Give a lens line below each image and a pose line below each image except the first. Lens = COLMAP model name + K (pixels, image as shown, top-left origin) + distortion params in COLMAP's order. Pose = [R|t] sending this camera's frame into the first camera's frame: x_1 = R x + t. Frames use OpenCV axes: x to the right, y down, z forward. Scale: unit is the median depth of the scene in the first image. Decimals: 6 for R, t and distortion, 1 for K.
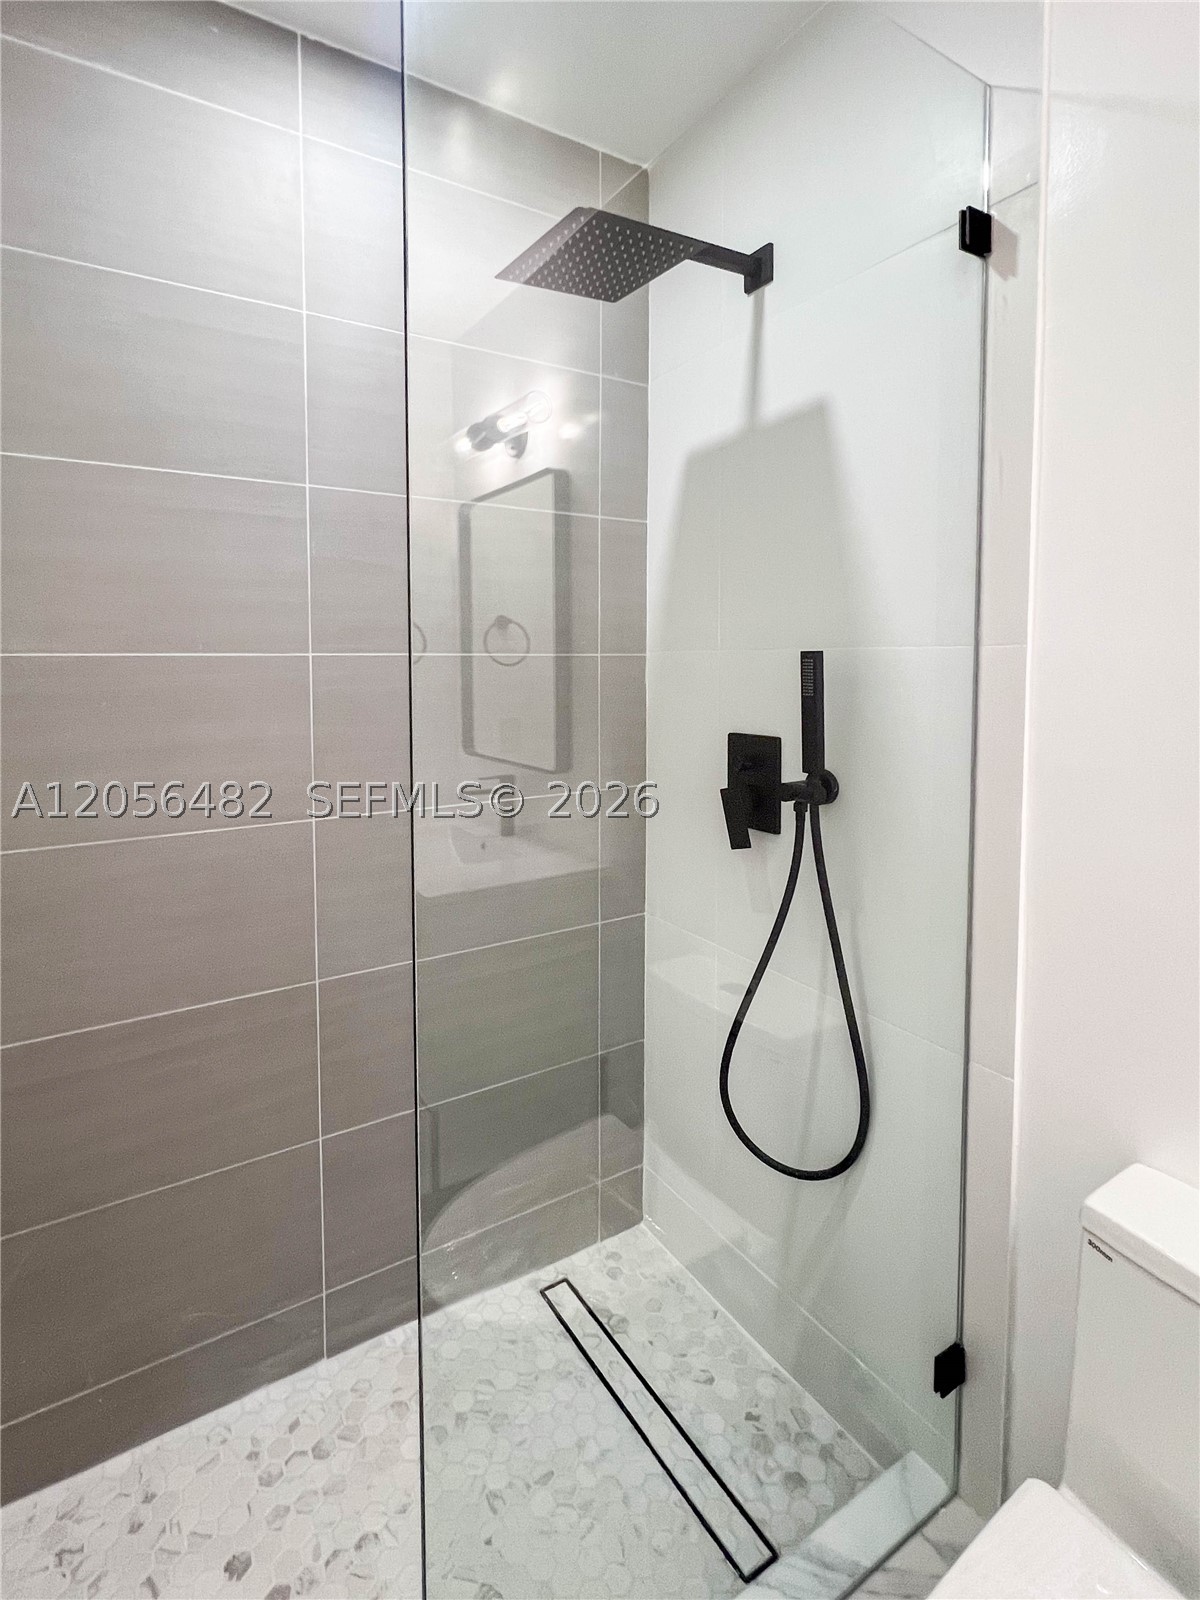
lens RADIAL K [[780.0, 0, 591.2], [0, 780.0, 707.4], [0, 0, 1]] dist [-0.003549, 0.003425]
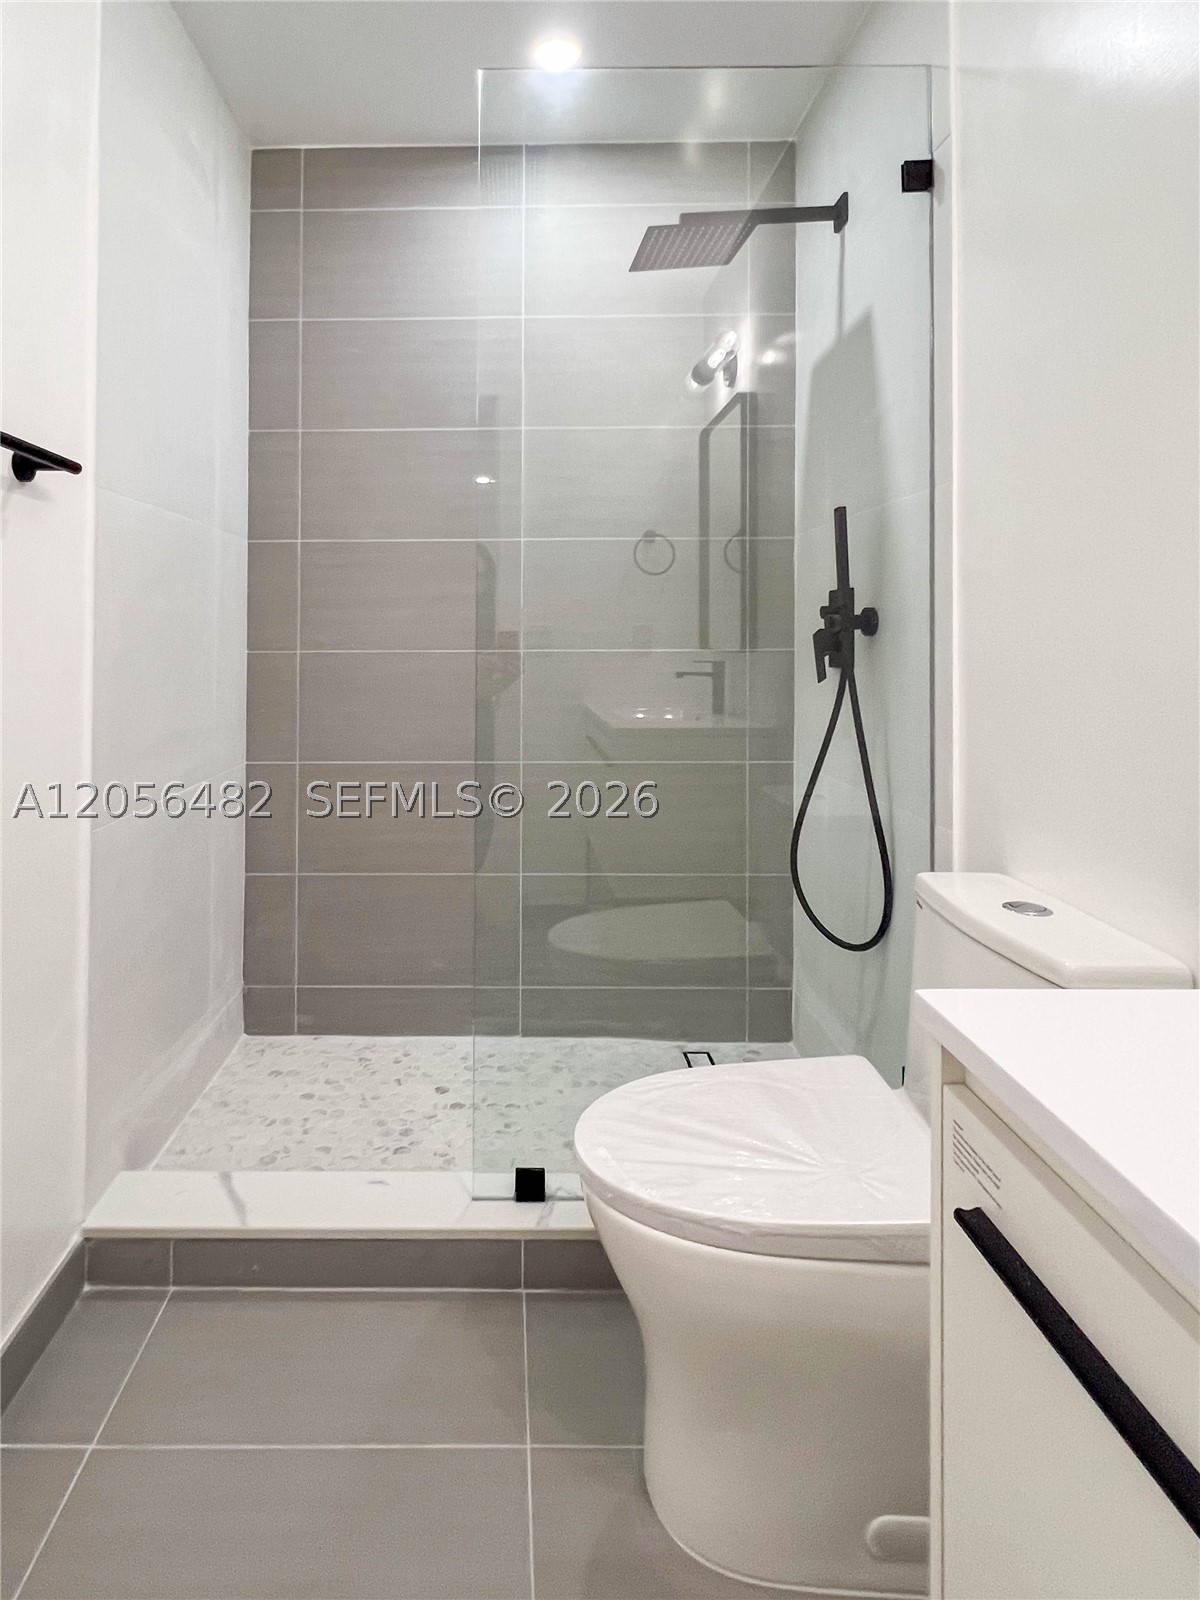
lens RADIAL K [[874.8, 0, 491.8], [0, 874.8, 624.9], [0, 0, 1]] dist [-0.009016, 0.002850]
pose [[0.838266, 0.002971, -0.545253, 0.481577], [-0.036687, 0.998026, -0.050964, 0.175483], [0.544025, 0.062725, 0.836721, -0.403791]]
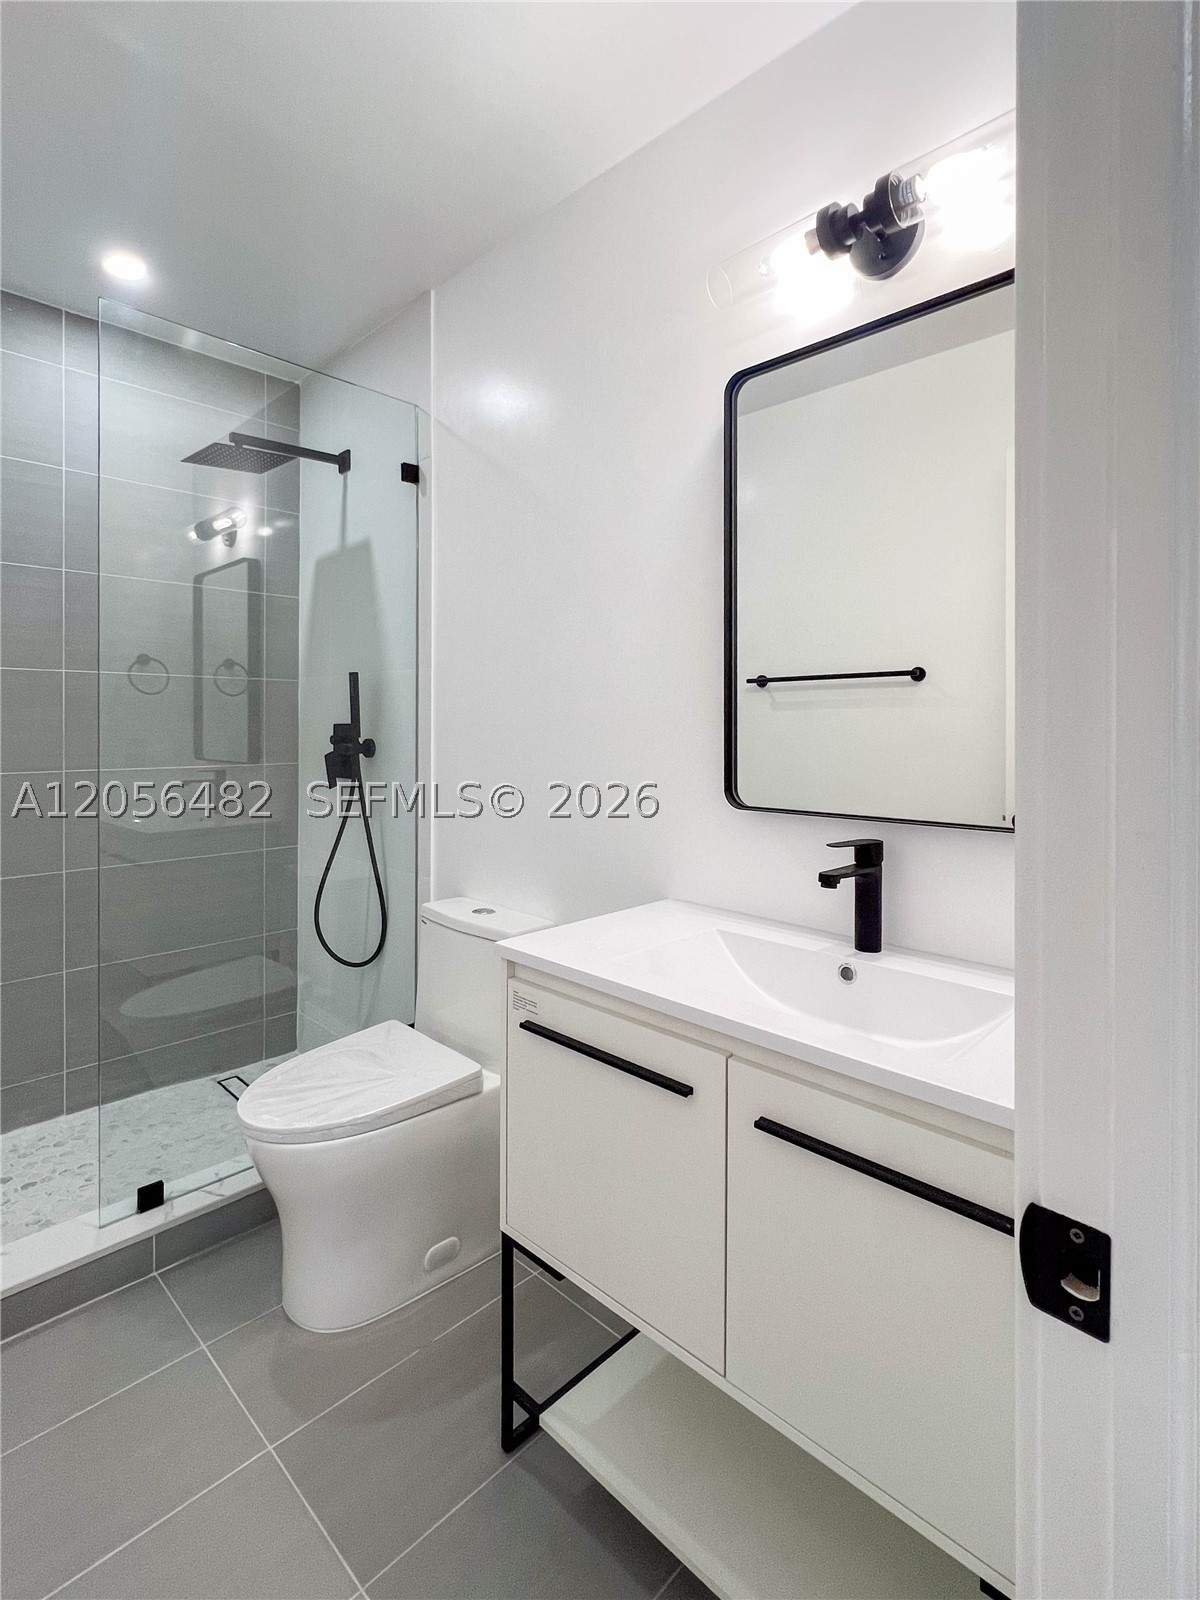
lens RADIAL K [[780.0, 0, 551.0], [0, 780.0, 738.5], [0, 0, 1]] dist [-0.003549, 0.003425]
pose [[0.981363, 0.006524, 0.192055, 0.322844], [0.000575, 0.999319, -0.036888, 0.131313], [-0.192165, 0.036311, 0.980691, -0.777845]]
